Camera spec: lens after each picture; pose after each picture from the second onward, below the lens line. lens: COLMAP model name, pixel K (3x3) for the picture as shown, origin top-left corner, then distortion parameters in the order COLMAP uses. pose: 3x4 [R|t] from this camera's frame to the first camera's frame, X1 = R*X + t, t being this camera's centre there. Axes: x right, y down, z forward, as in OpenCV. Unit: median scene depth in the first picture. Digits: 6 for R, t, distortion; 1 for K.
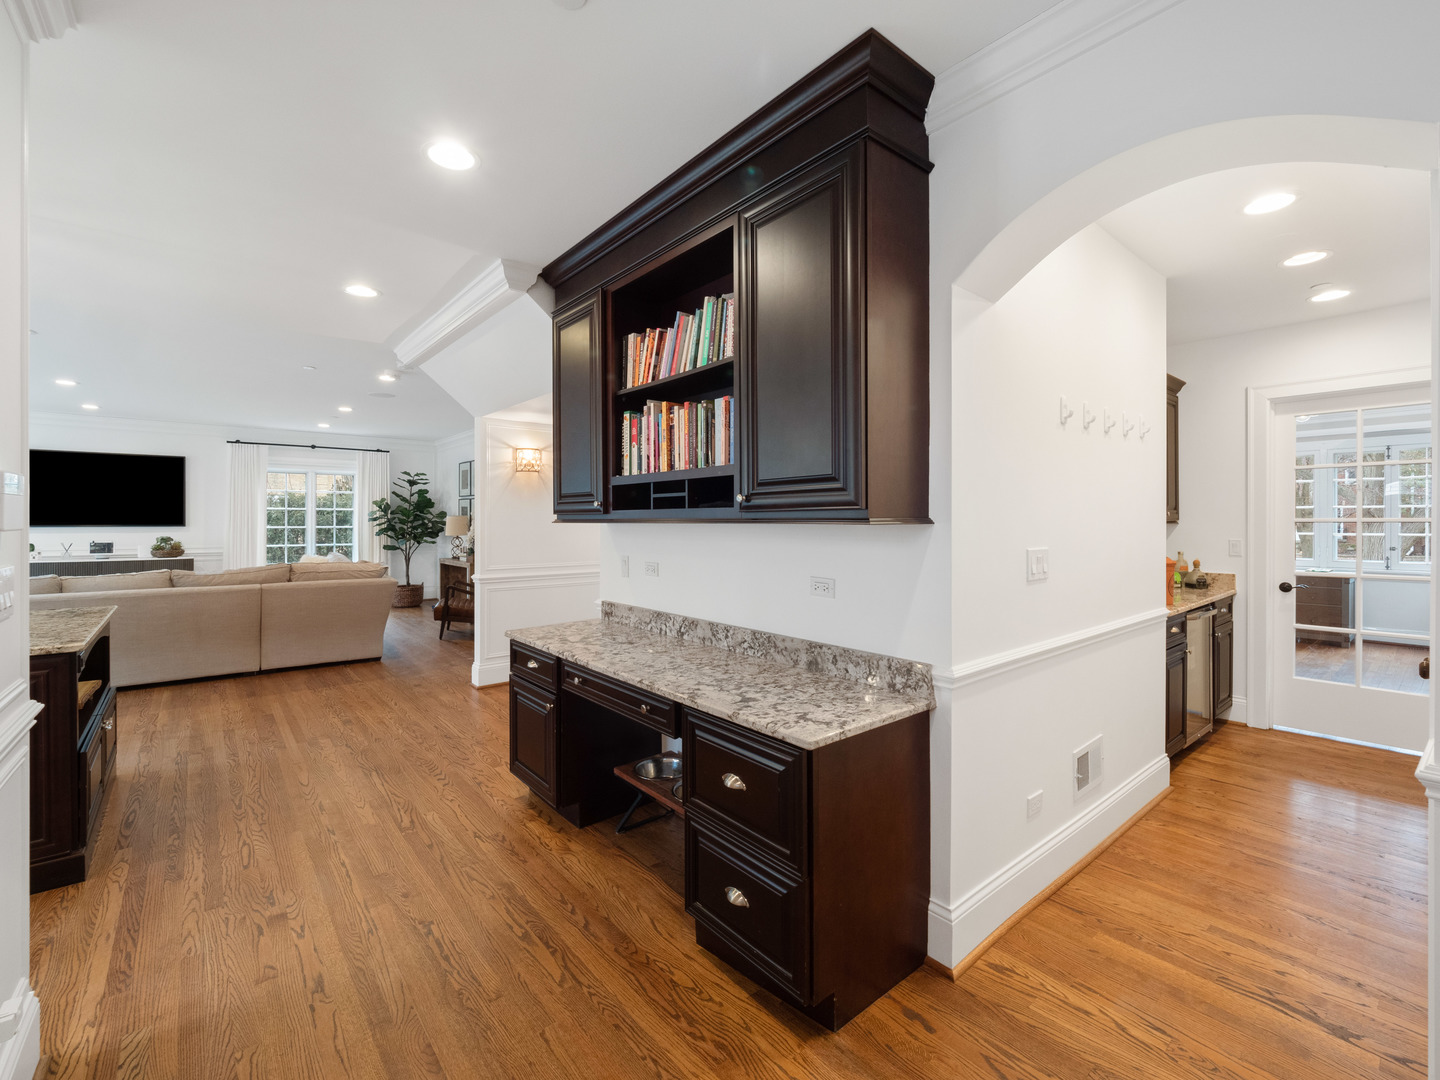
lens RADIAL K [[619.6, 0, 729.2], [0, 619.6, 531.9], [0, 0, 1]] dist [0.003028, -0.004415]
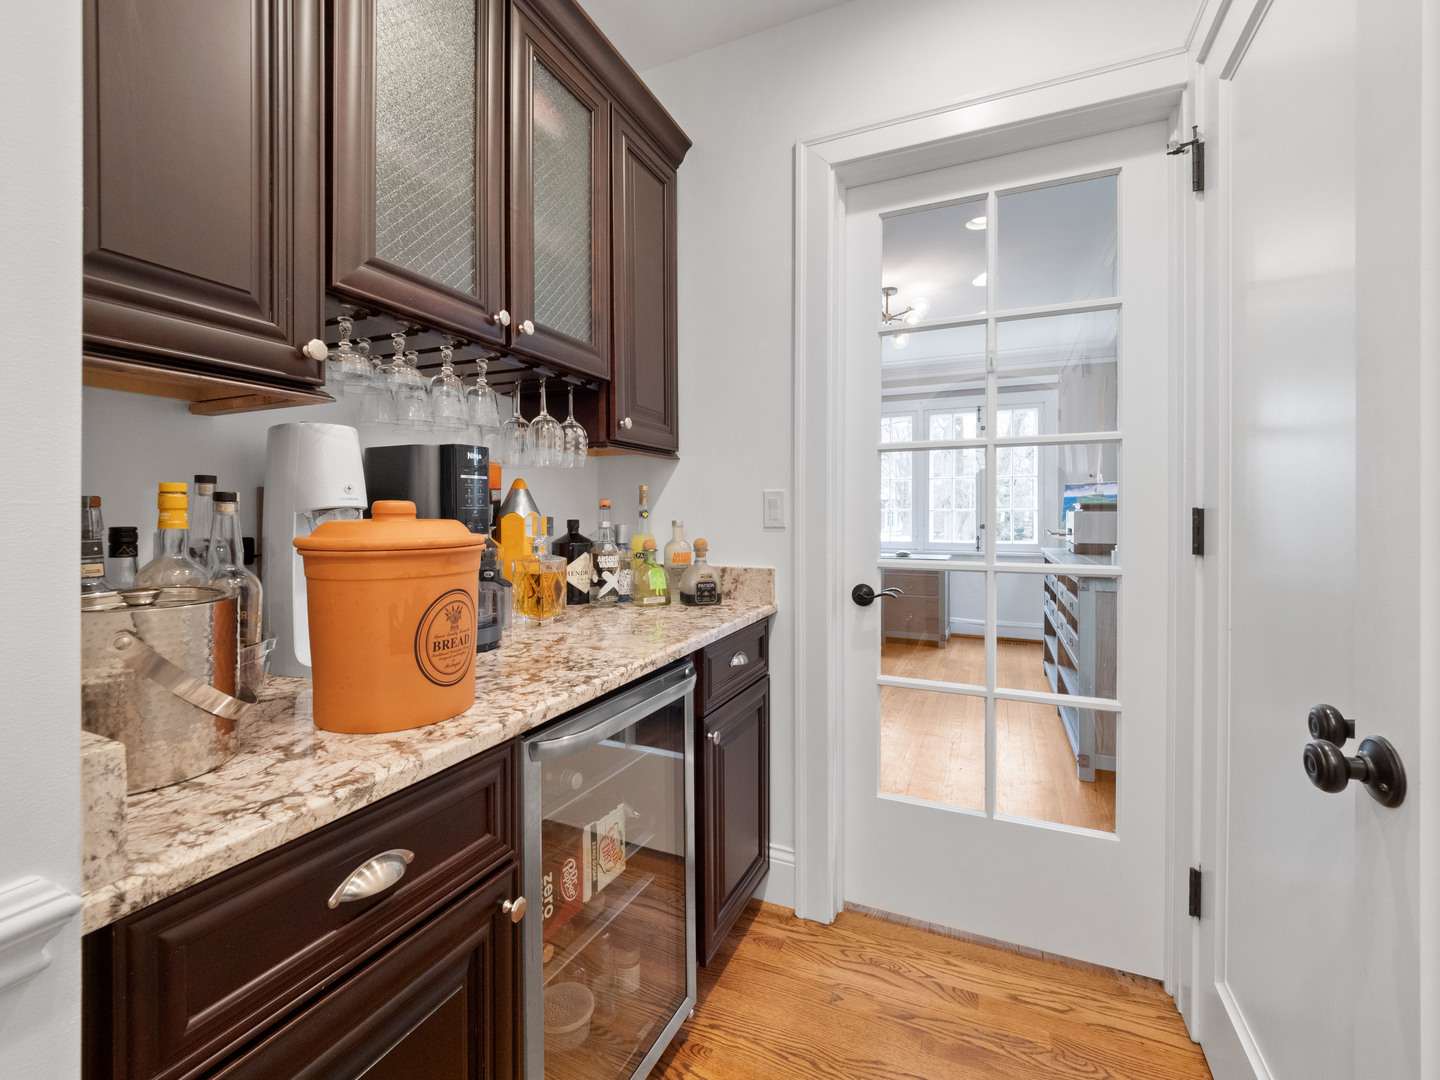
lens RADIAL K [[619.6, 0, 711.7], [0, 619.6, 536.3], [0, 0, 1]] dist [0.003028, -0.004415]
pose [[0.898442, -0.004752, 0.439067, 0.588267], [0.002645, 0.999982, 0.005411, 0.042984], [-0.439085, -0.003700, 0.898438, 0.629494]]
